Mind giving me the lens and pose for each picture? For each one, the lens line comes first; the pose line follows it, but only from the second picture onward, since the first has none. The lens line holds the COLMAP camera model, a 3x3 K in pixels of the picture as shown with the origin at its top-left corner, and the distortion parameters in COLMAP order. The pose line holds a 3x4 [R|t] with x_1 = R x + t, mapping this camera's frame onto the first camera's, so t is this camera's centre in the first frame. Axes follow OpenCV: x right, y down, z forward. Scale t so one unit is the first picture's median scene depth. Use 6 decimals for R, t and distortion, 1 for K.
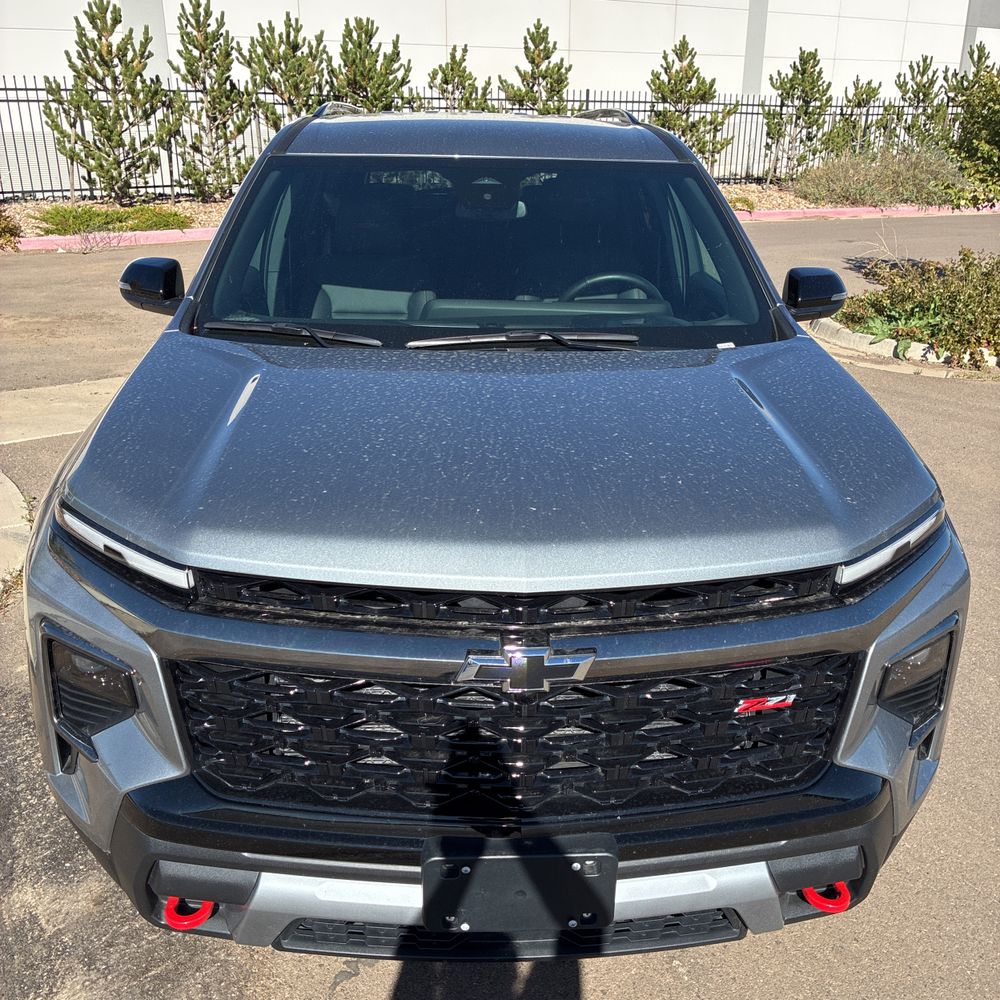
lens RADIAL K [[1005.4, 0, 499.7], [0, 1005.4, 506.6], [0, 0, 1]] dist [0.018302, 0.000000]
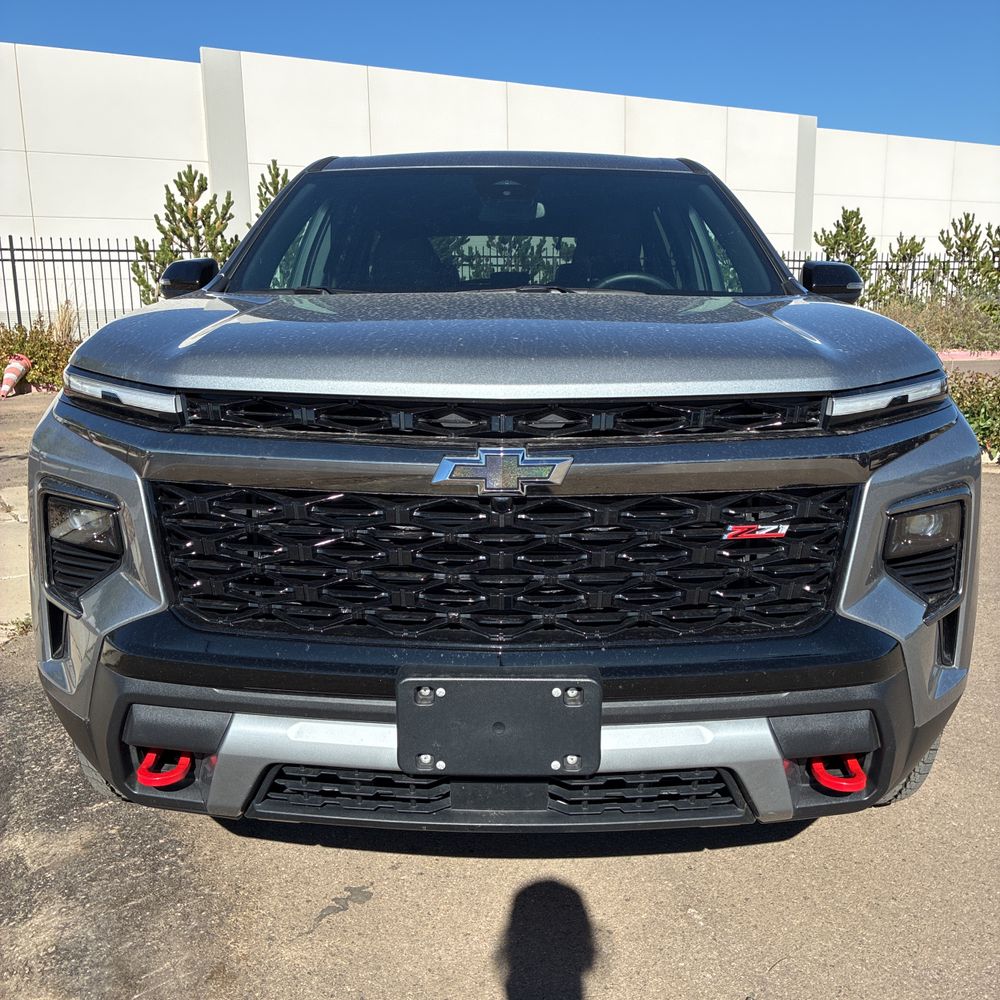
lens RADIAL K [[1005.4, 0, 495.5], [0, 1005.4, 498.9], [0, 0, 1]] dist [0.018302, 0.000000]
pose [[0.997909, -0.001093, -0.064623, 0.072053], [-0.010008, 0.985185, -0.171204, 0.307112], [0.063853, 0.171493, 0.983114, 0.032194]]
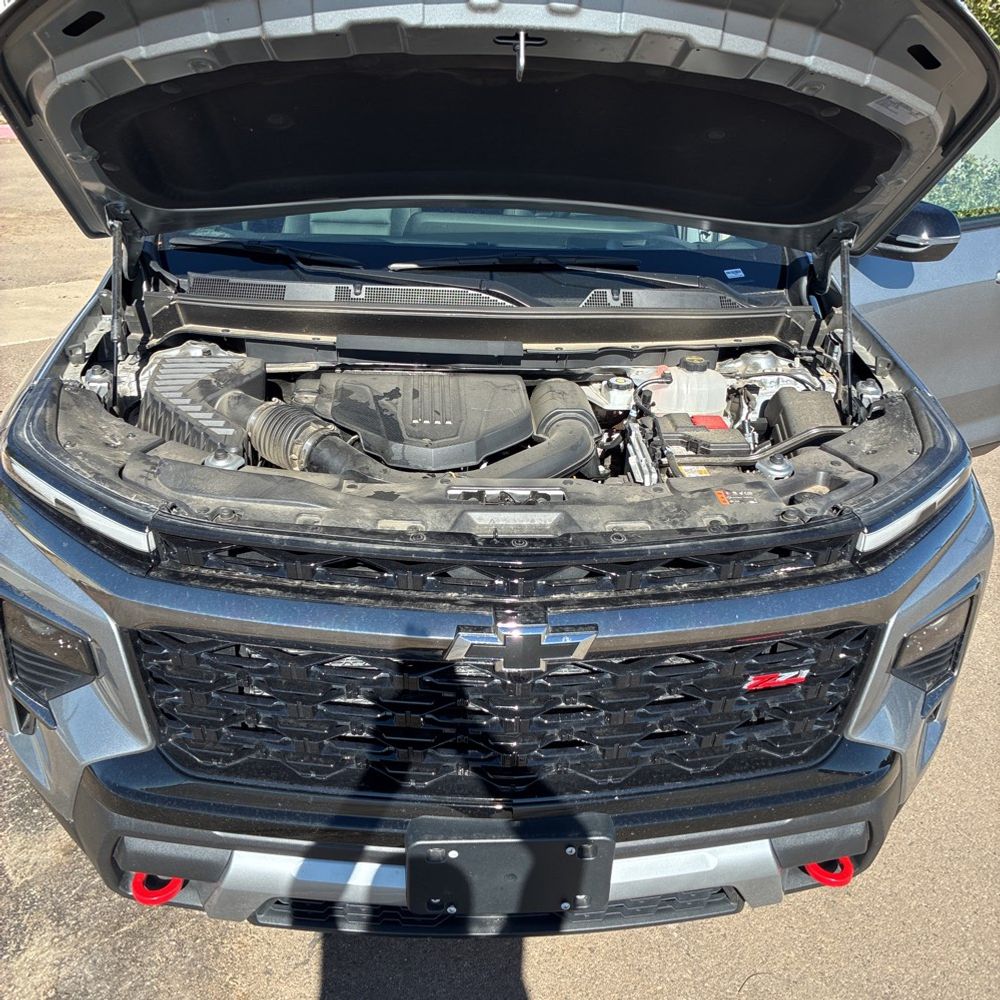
lens RADIAL K [[1005.4, 0, 501.9], [0, 1005.4, 499.3], [0, 0, 1]] dist [0.018302, 0.000000]
pose [[0.999742, 0.011065, 0.019856, -0.009319], [-0.012787, 0.995968, 0.088788, -0.045862], [-0.018793, -0.089019, 0.995853, 0.086986]]
